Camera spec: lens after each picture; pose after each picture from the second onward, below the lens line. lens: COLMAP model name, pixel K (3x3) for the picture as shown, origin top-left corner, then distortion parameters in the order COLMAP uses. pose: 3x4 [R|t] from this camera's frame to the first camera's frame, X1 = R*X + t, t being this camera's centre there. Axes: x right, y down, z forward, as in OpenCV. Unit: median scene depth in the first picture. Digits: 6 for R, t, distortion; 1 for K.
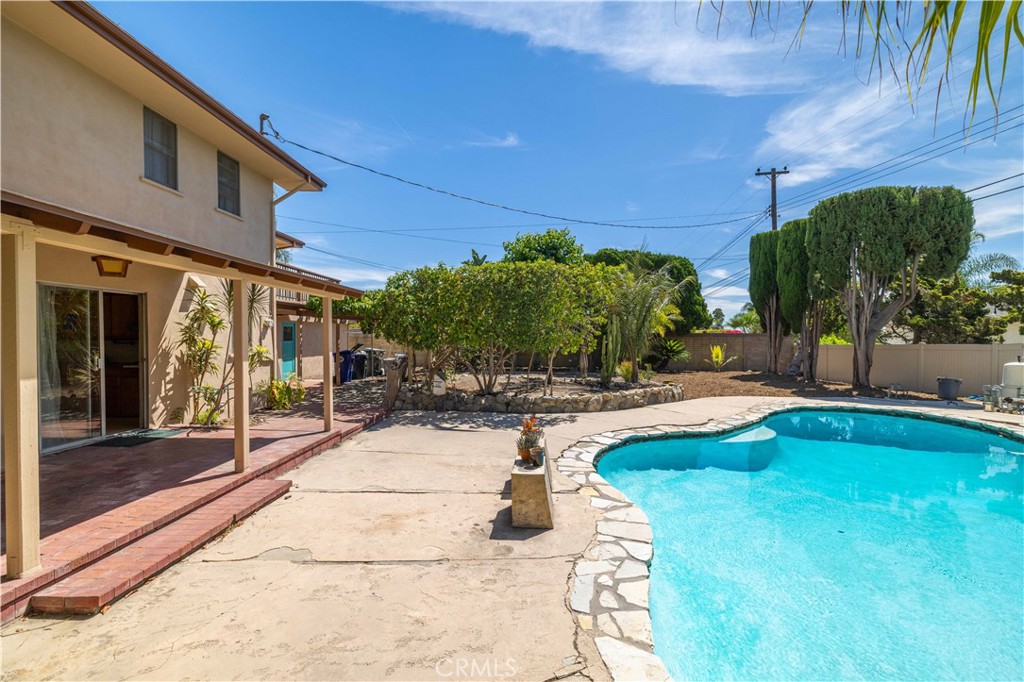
lens RADIAL K [[432.1, 0, 512.0], [0, 432.1, 341.0], [0, 0, 1]] dist [-0.000655, 0.000021]
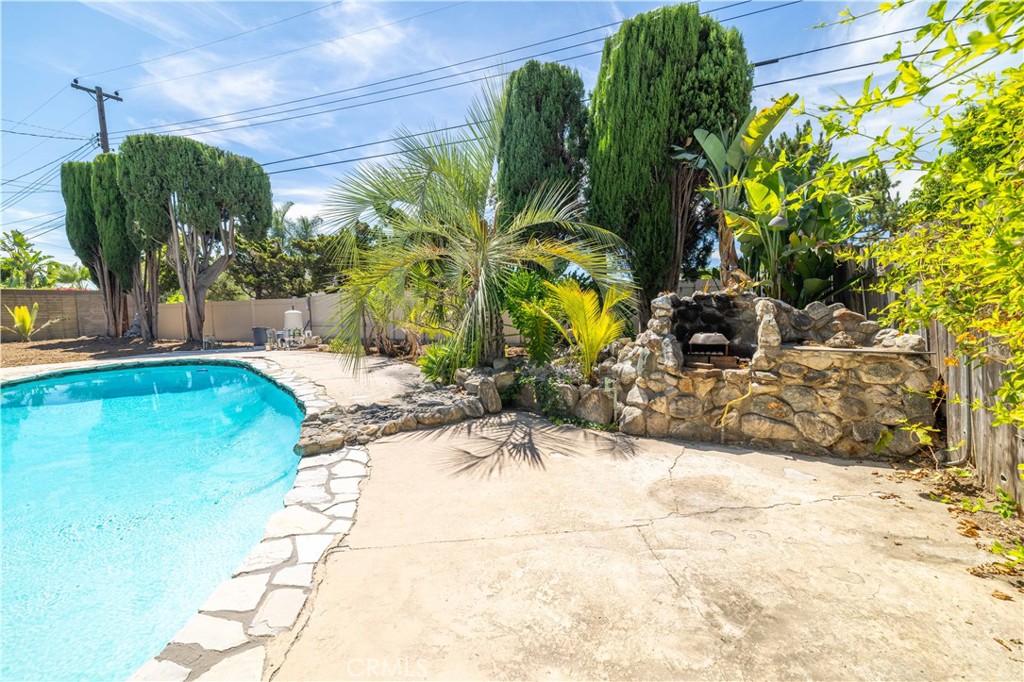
lens RADIAL K [[432.1, 0, 512.0], [0, 432.1, 341.0], [0, 0, 1]] dist [-0.000655, 0.000021]
pose [[0.373850, -0.091806, 0.922934, 0.156742], [0.014909, 0.995555, 0.092991, 0.021087], [-0.927369, -0.021004, 0.373558, -0.061632]]
